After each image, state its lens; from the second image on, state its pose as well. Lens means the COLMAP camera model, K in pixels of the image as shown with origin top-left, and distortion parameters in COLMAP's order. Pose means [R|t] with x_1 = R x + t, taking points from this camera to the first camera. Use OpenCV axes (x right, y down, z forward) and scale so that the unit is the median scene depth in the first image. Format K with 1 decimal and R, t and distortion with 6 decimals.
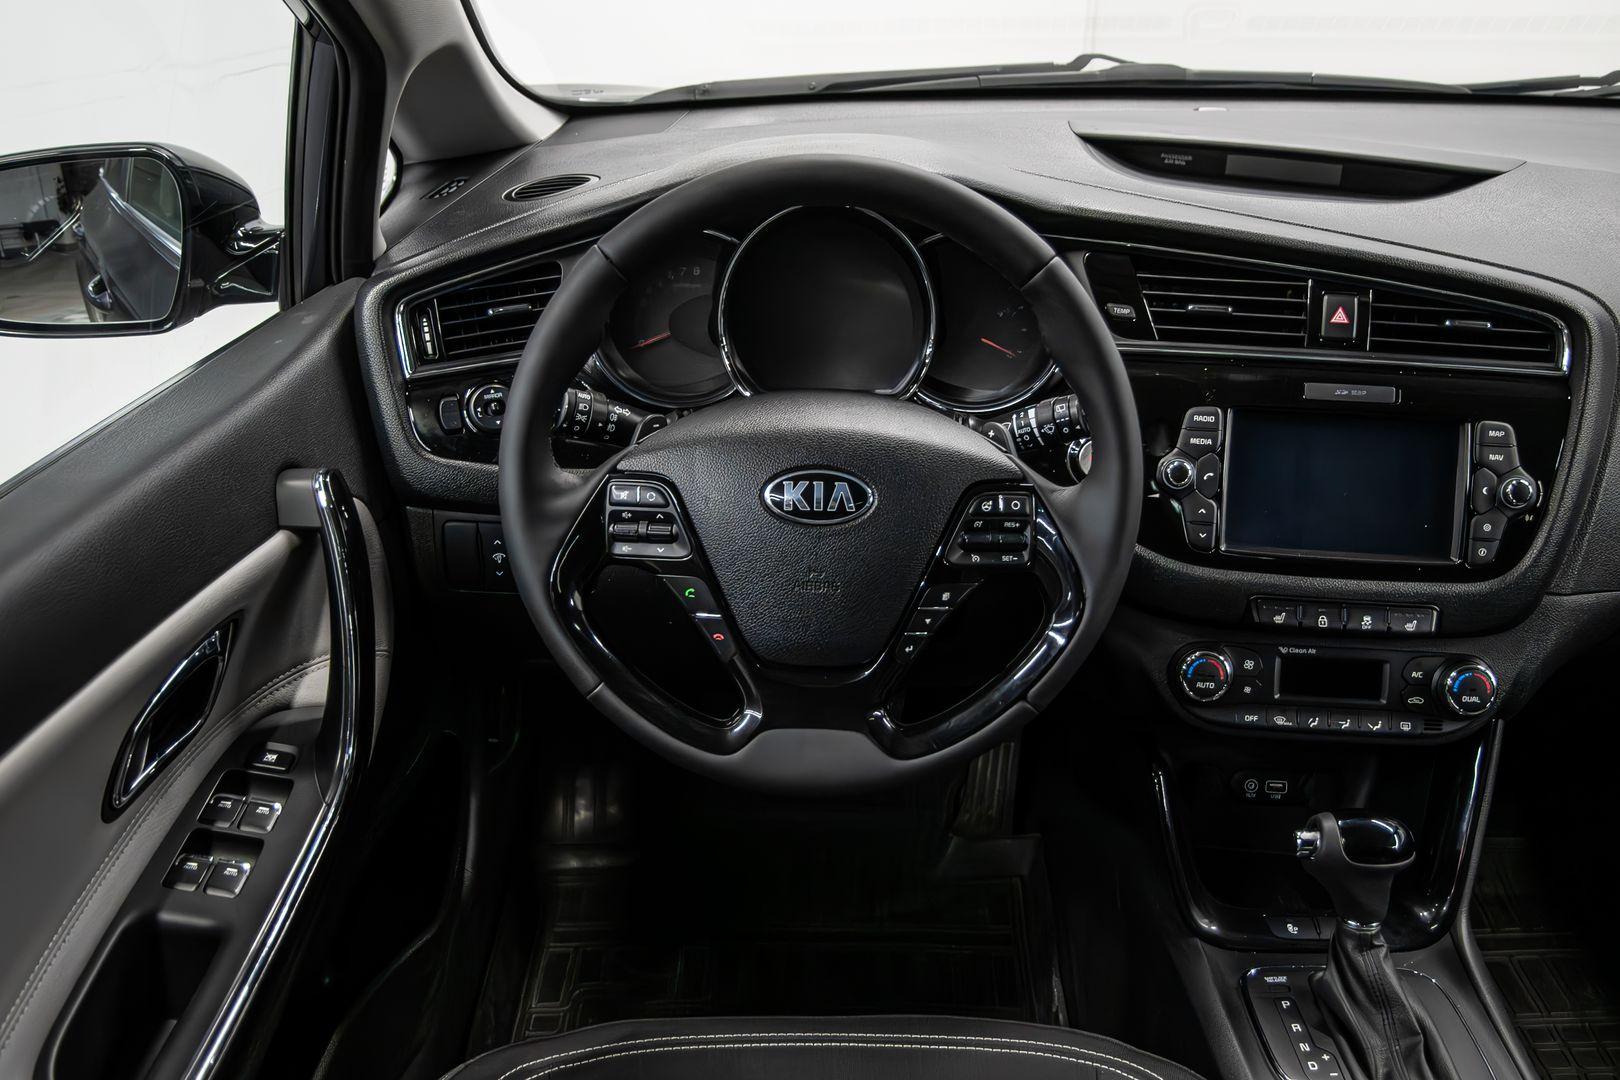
lens RADIAL K [[1471.4, 0, 814.4], [0, 1471.4, 588.5], [0, 0, 1]] dist [-0.057652, 0.033026]
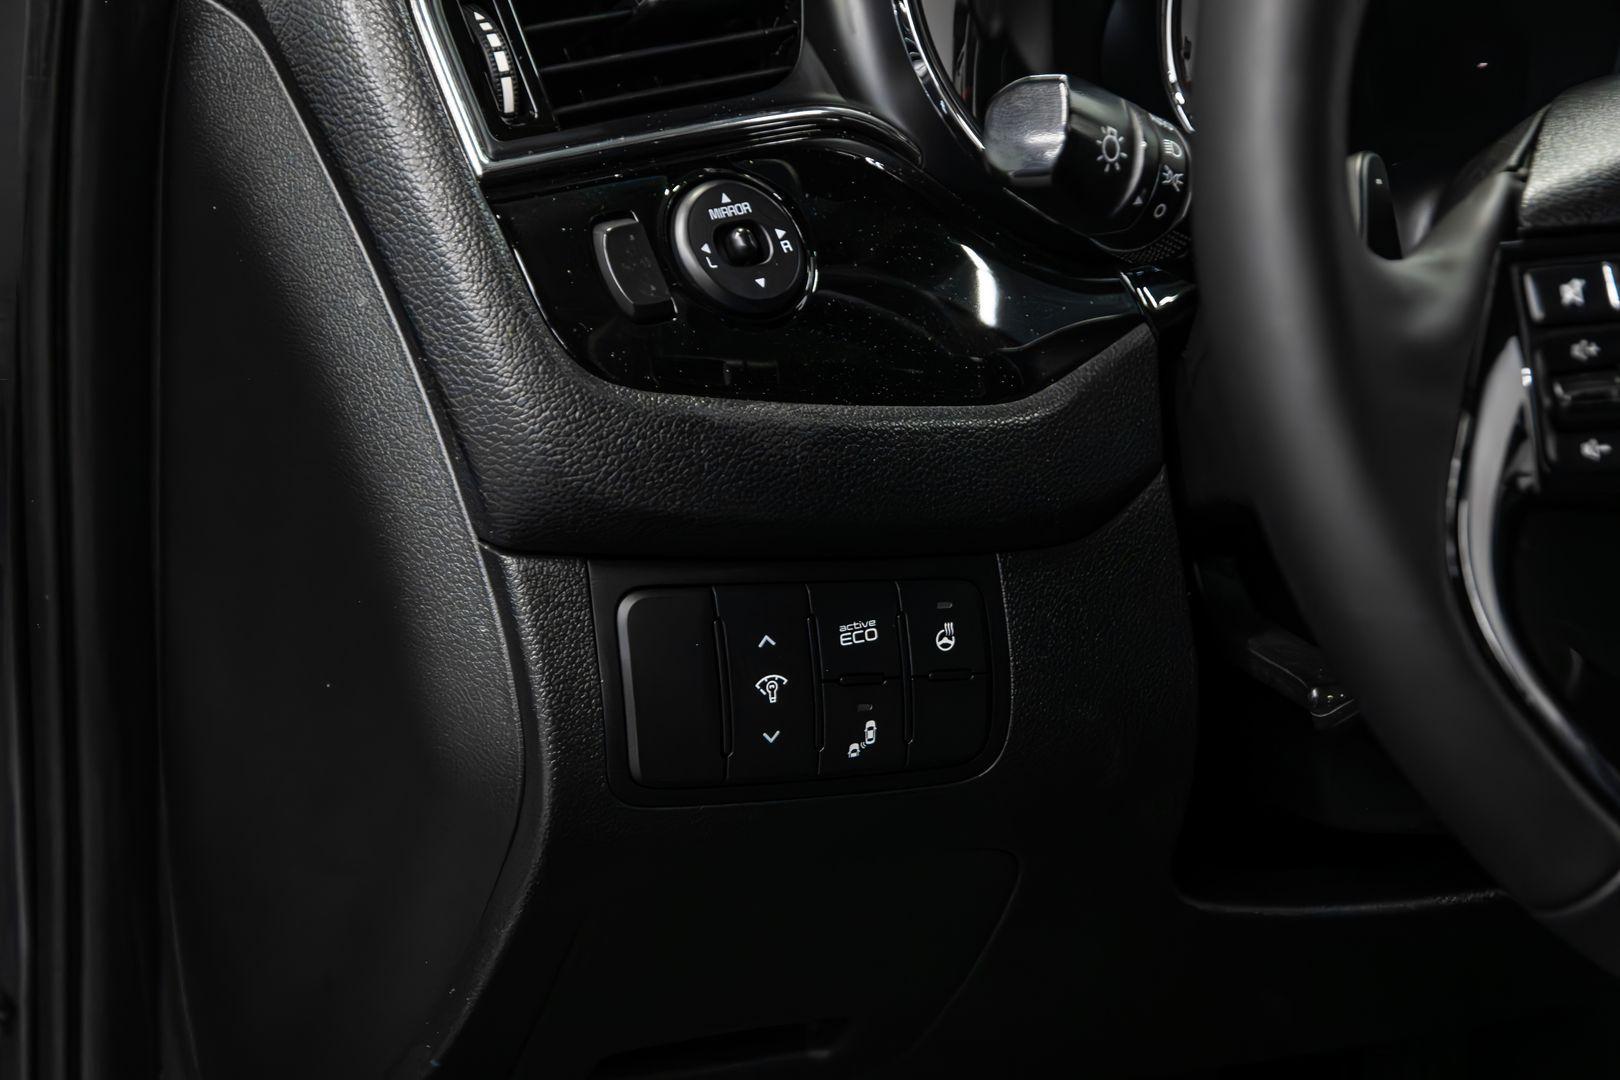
lens RADIAL K [[3156.0, 0, 803.4], [0, 3156.0, 542.3], [0, 0, 1]] dist [0.075781, 0.000000]
pose [[0.936193, -0.103027, 0.336049, -0.465256], [0.168395, 0.970680, -0.171536, 0.074943], [-0.308523, 0.217179, 0.926092, 0.328895]]
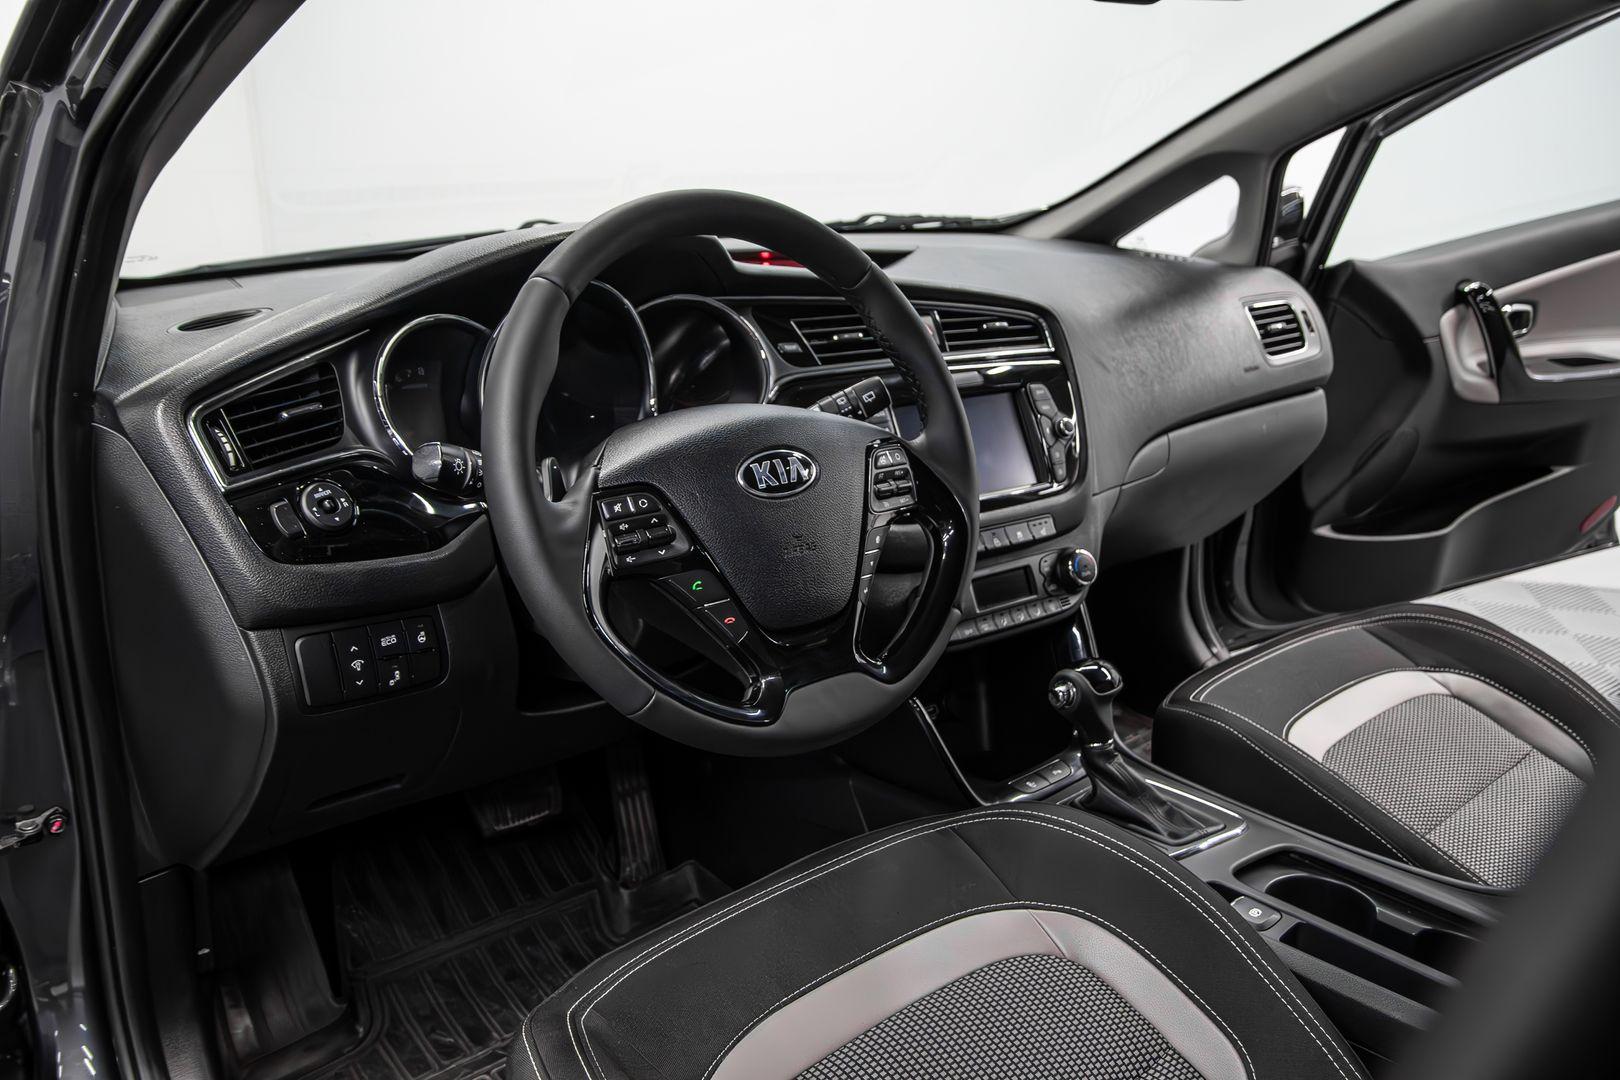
lens RADIAL K [[1226.0, 0, 811.1], [0, 1226.0, 540.1], [0, 0, 1]] dist [-0.072373, 0.012802]
pose [[0.759211, -0.198082, 0.619969, -0.473874], [0.312794, 0.946389, -0.080672, 0.057725], [-0.570752, 0.255170, 0.780468, 0.225684]]
